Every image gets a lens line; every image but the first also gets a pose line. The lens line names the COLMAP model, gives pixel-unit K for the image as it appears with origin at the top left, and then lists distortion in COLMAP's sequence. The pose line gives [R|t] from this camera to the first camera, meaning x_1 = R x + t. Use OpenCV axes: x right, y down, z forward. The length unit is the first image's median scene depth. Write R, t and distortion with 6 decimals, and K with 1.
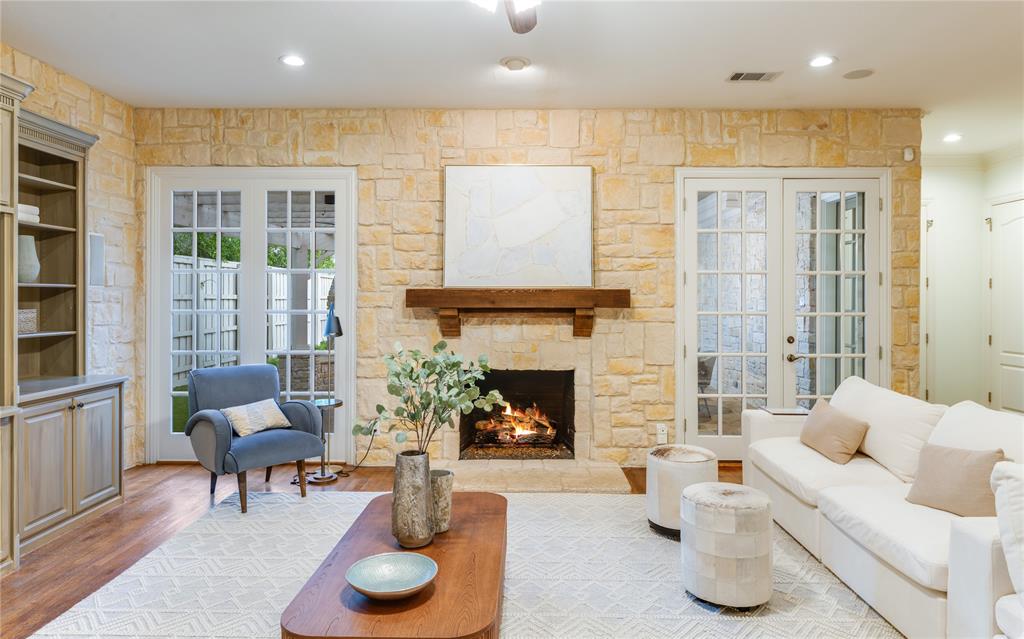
lens RADIAL K [[611.7, 0, 514.8], [0, 611.7, 299.9], [0, 0, 1]] dist [0.001289, 0.000961]
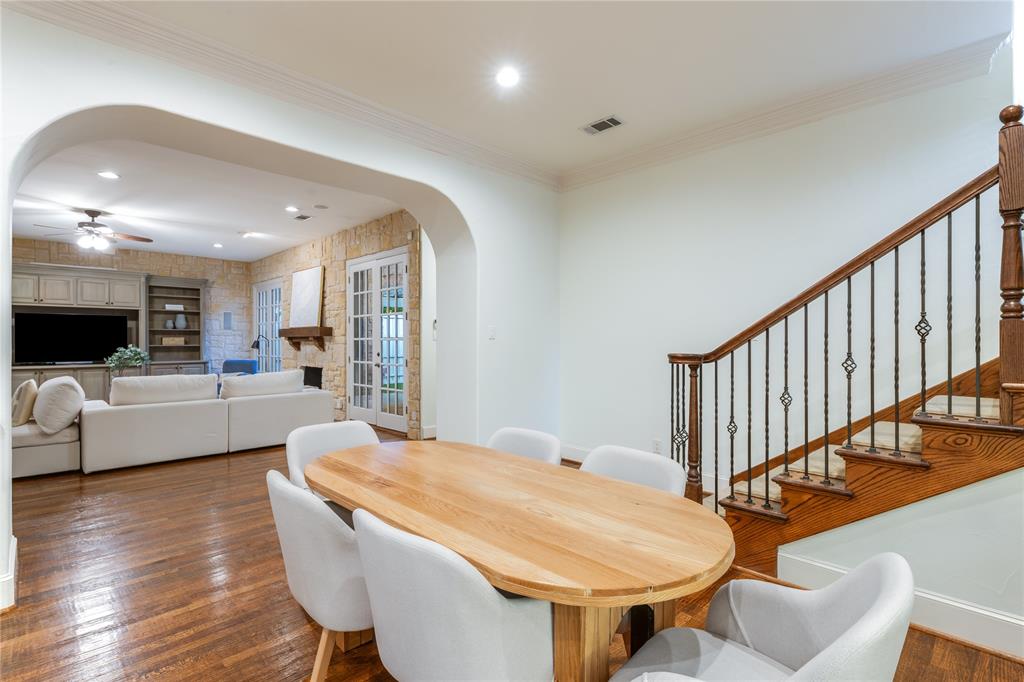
lens RADIAL K [[479.2, 0, 512.0], [0, 479.2, 341.0], [0, 0, 1]] dist [0.002386, 0.000033]
pose [[0.719637, -0.002596, -0.694346, 1.652249], [0.000220, 0.999994, -0.003510, 0.032980], [0.694351, 0.002373, 0.719633, 0.302931]]
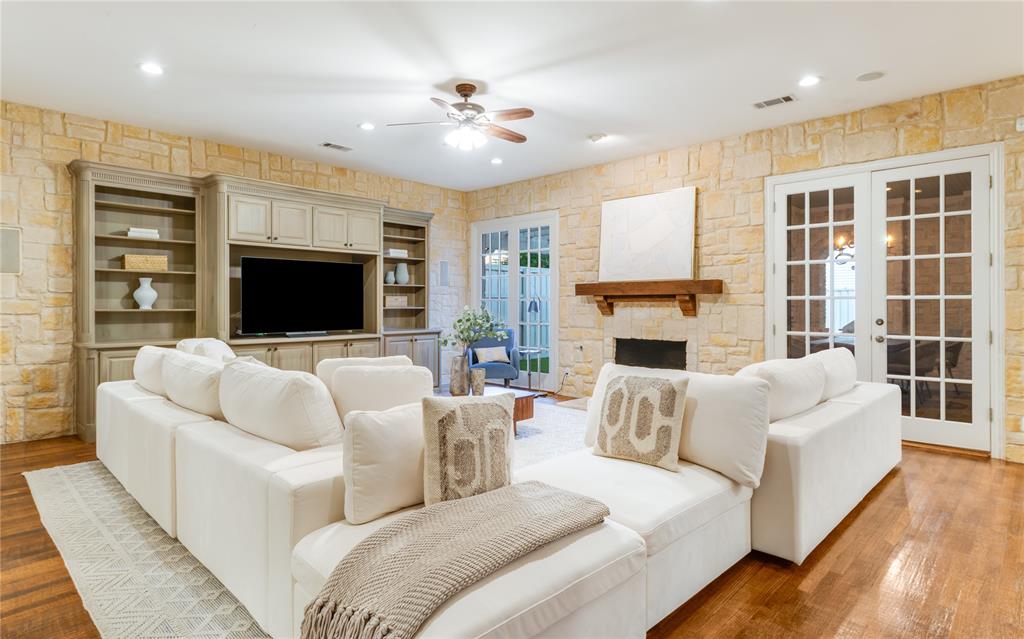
lens RADIAL K [[542.2, 0, 507.5], [0, 542.2, 305.0], [0, 0, 1]] dist [0.001285, -0.001380]
pose [[0.726189, -0.000713, -0.687494, 0.634226], [-0.000525, 0.999999, -0.001592, 0.037877], [0.687495, 0.001517, 0.726188, -0.131529]]
